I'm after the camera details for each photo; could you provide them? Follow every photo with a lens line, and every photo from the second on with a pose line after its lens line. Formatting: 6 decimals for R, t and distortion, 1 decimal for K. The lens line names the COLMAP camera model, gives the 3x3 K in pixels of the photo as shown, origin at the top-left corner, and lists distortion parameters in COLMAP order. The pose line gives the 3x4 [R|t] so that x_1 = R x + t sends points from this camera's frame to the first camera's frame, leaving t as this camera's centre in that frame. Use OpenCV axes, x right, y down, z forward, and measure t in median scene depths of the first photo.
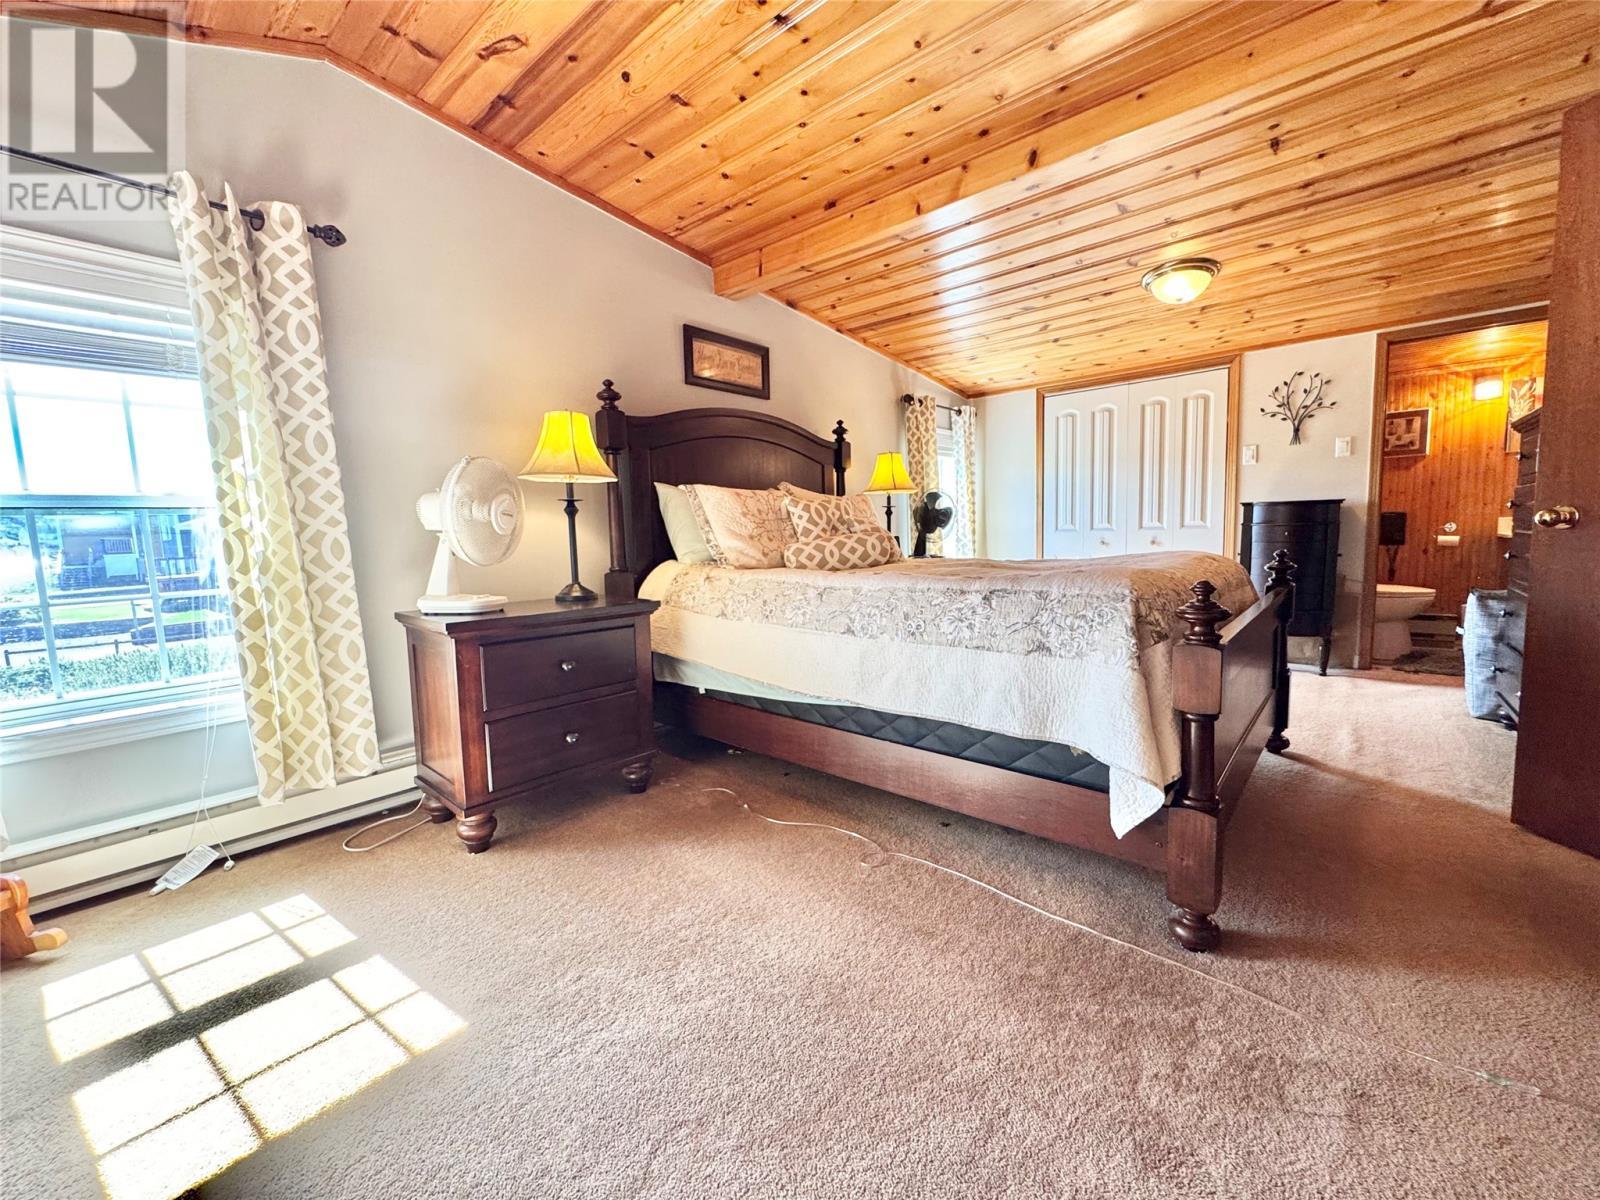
lens RADIAL K [[638.9, 0, 799.2], [0, 638.9, 593.3], [0, 0, 1]] dist [-0.008011, 0.000272]
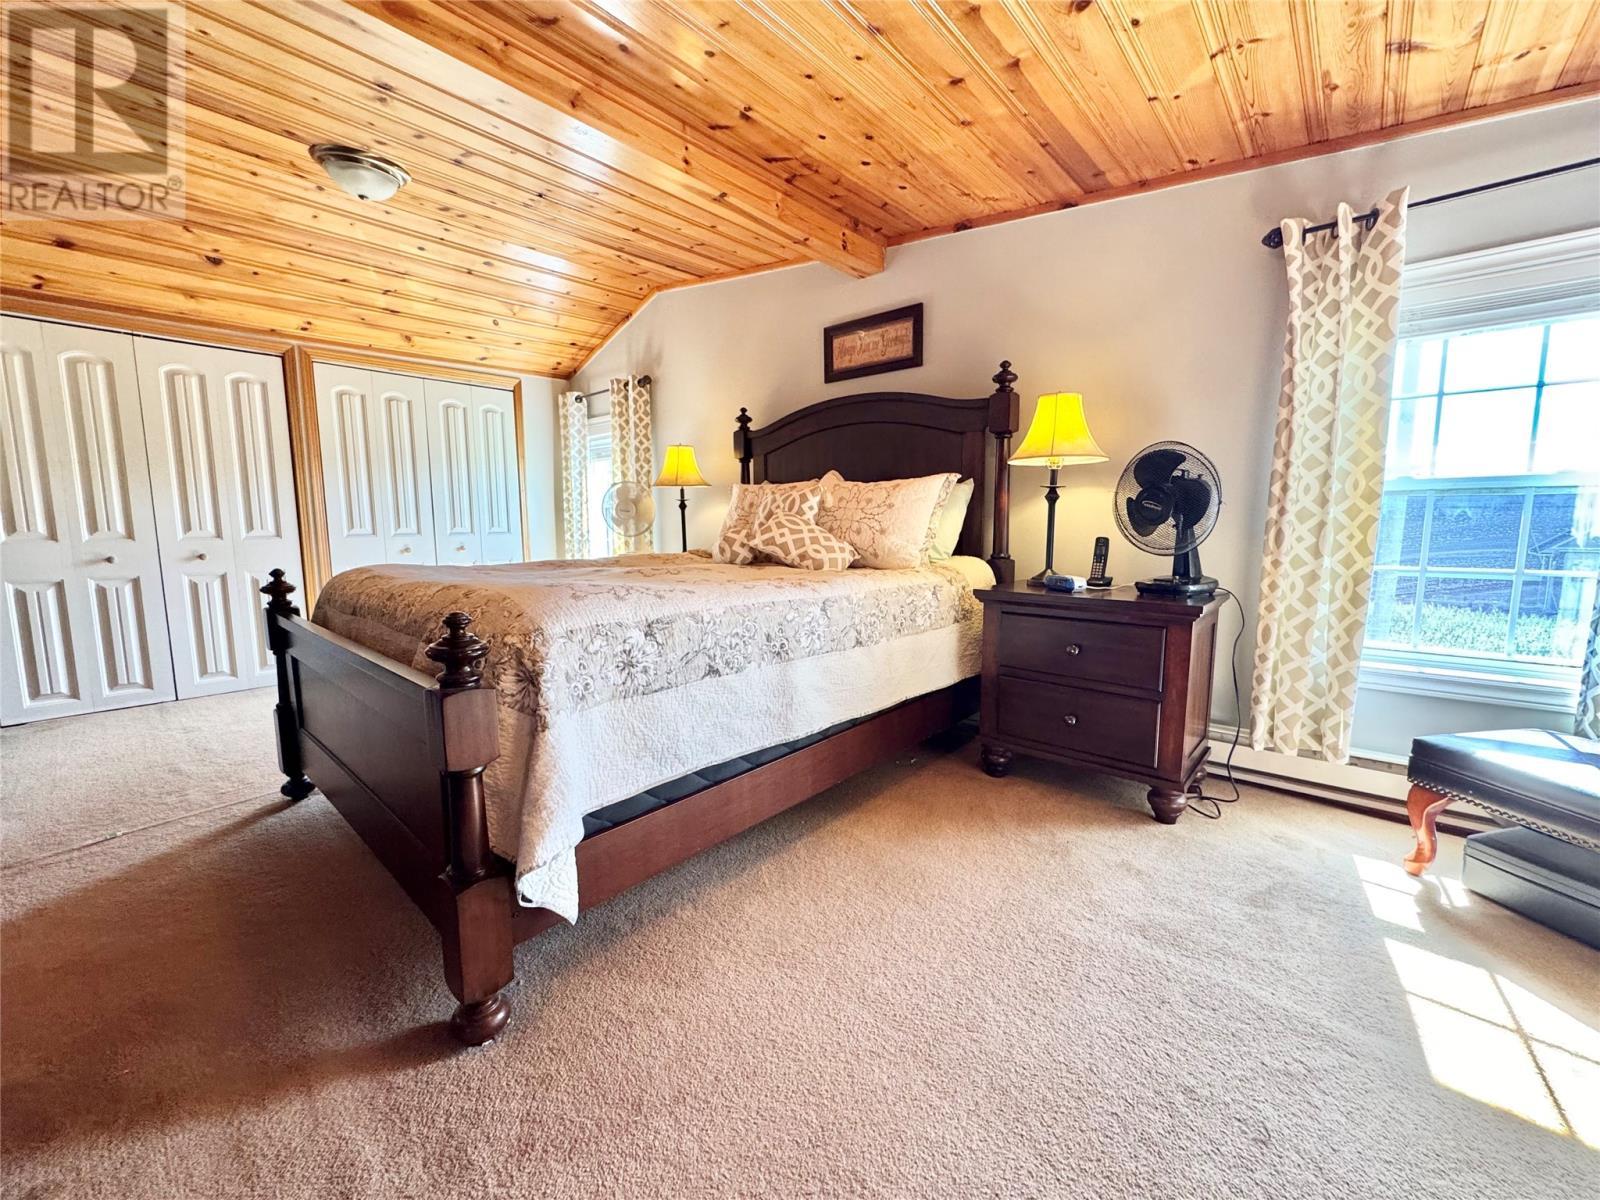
lens RADIAL K [[638.9, 0, 797.7], [0, 638.9, 598.3], [0, 0, 1]] dist [-0.008011, 0.000272]
pose [[-0.025664, 0.145384, -0.989042, 0.937758], [-0.102706, 0.983749, 0.147271, -0.124017], [0.994381, 0.105360, -0.010316, 0.994551]]
